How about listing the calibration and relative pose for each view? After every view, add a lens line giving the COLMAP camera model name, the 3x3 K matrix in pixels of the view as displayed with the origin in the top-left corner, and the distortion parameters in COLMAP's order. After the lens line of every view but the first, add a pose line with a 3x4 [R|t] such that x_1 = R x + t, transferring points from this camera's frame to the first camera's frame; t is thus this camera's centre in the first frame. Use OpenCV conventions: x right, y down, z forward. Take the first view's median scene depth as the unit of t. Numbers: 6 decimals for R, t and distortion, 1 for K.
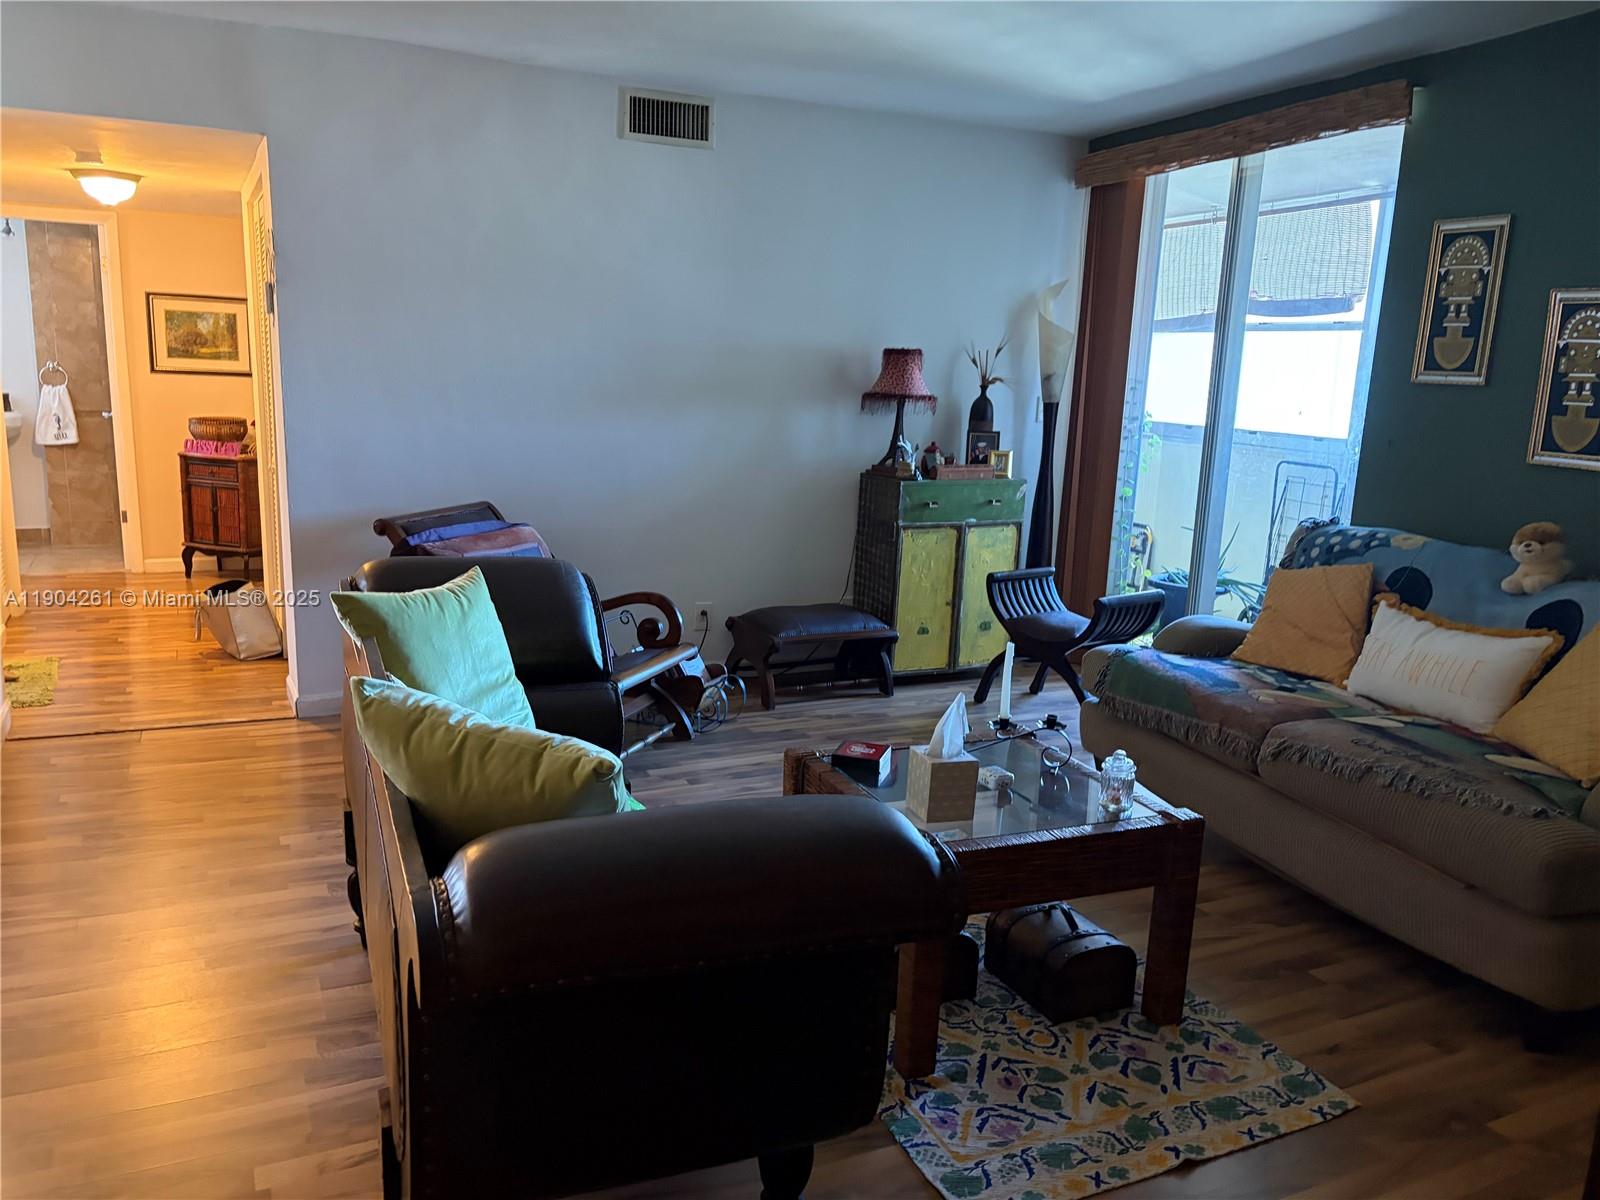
lens RADIAL K [[1209.5, 0, 797.2], [0, 1209.5, 609.3], [0, 0, 1]] dist [0.041815, -0.049653]
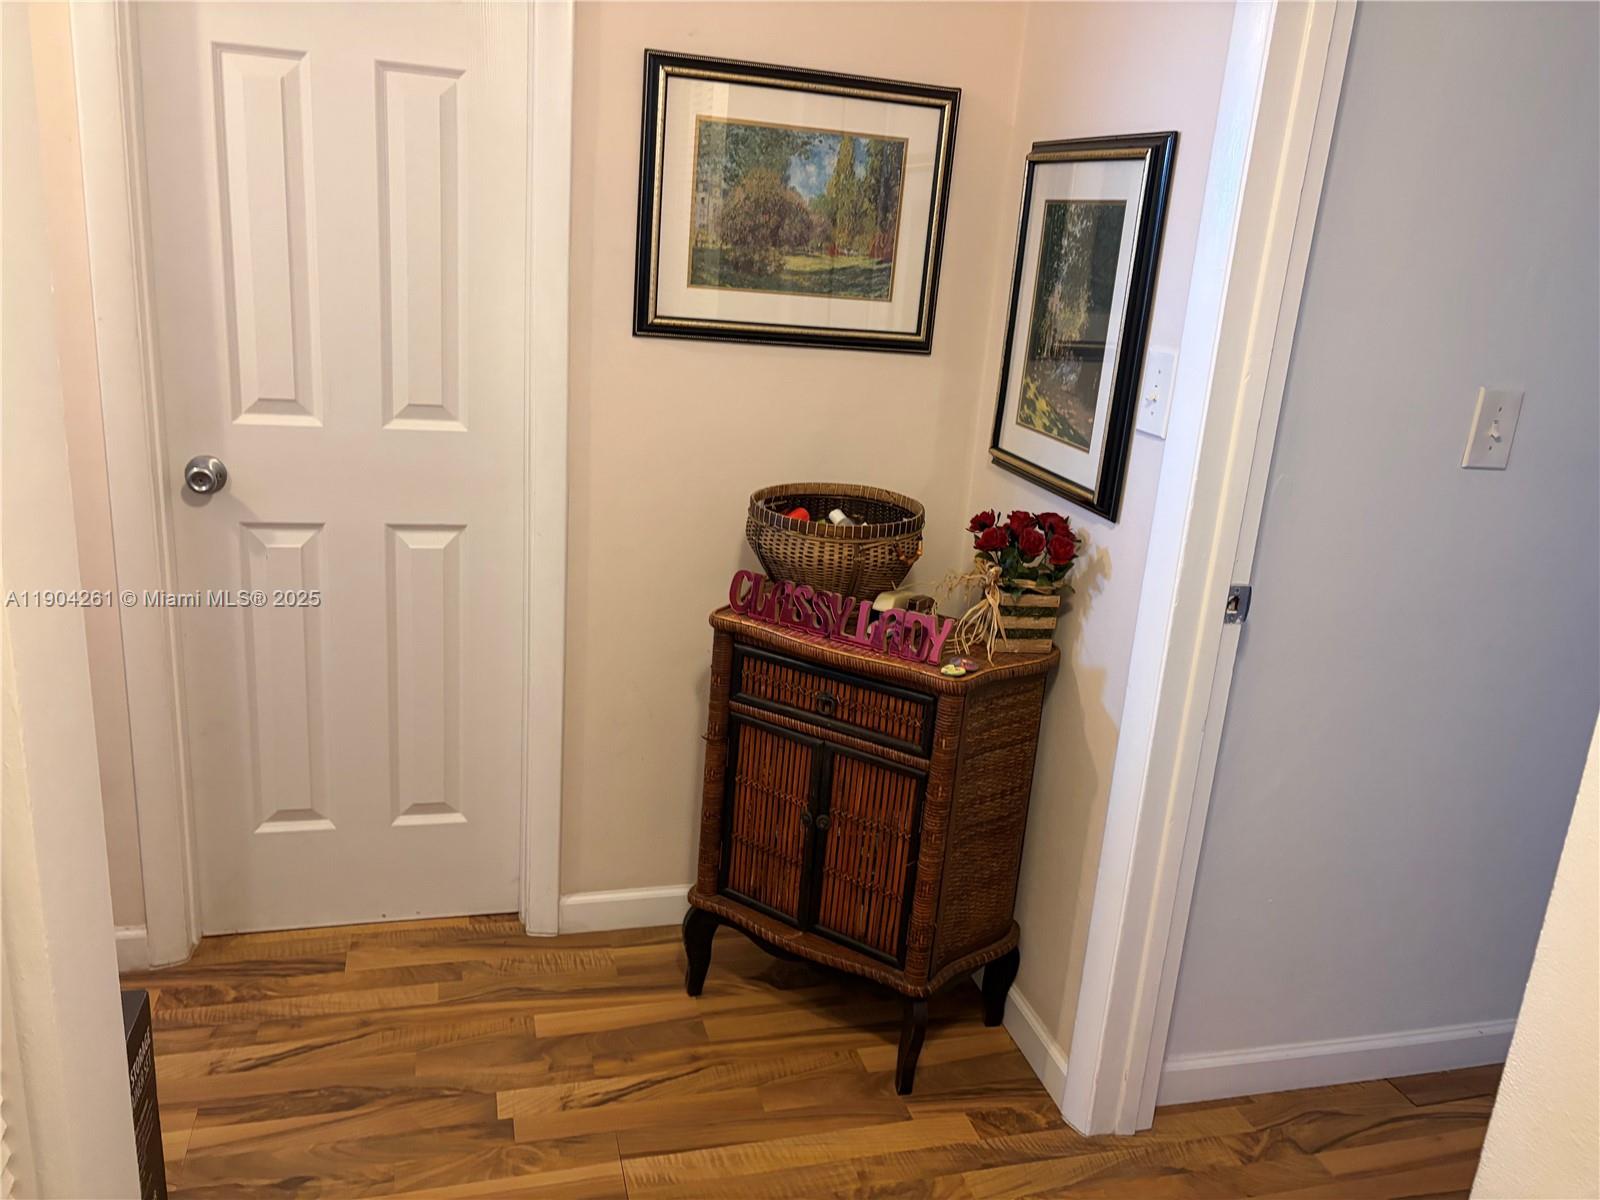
lens RADIAL K [[1209.5, 0, 799.5], [0, 1209.5, 584.2], [0, 0, 1]] dist [0.041815, -0.049653]
pose [[0.978381, 0.099703, -0.181193, -0.425306], [-0.086981, 0.993240, 0.076869, -0.156512], [0.187632, -0.059447, 0.980439, 0.701824]]
